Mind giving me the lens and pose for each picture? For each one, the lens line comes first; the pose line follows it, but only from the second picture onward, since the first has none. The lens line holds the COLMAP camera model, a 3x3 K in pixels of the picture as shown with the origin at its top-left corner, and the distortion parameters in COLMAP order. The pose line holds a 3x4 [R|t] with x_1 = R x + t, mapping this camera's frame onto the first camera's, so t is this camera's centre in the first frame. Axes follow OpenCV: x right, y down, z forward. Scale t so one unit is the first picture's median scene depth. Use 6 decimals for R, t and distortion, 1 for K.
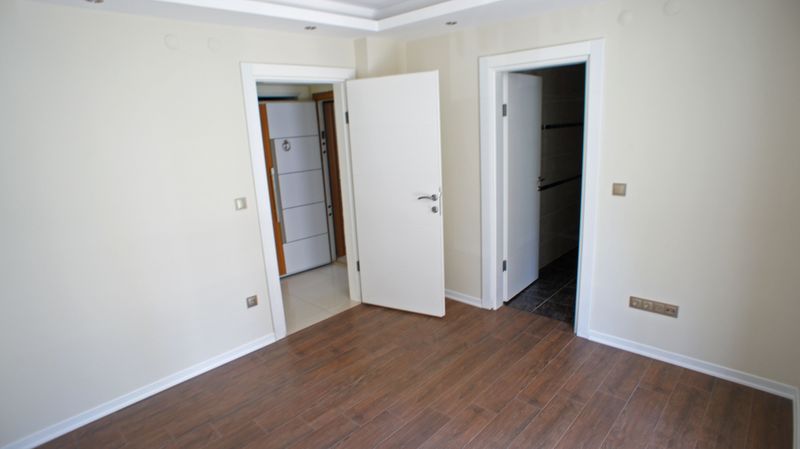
lens RADIAL K [[420.0, 0, 395.0], [0, 420.0, 223.7], [0, 0, 1]] dist [-0.085605, 0.055511]
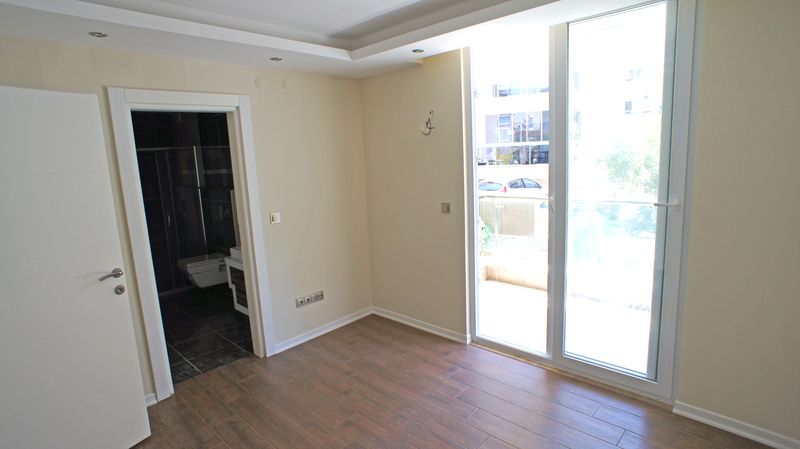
lens RADIAL K [[420.0, 0, 395.0], [0, 420.0, 223.7], [0, 0, 1]] dist [-0.085605, 0.055511]
pose [[0.008150, -0.116885, 0.993112, -0.722173], [0.281667, 0.953200, 0.109876, -0.107714], [-0.959478, 0.278832, 0.040691, 0.641036]]
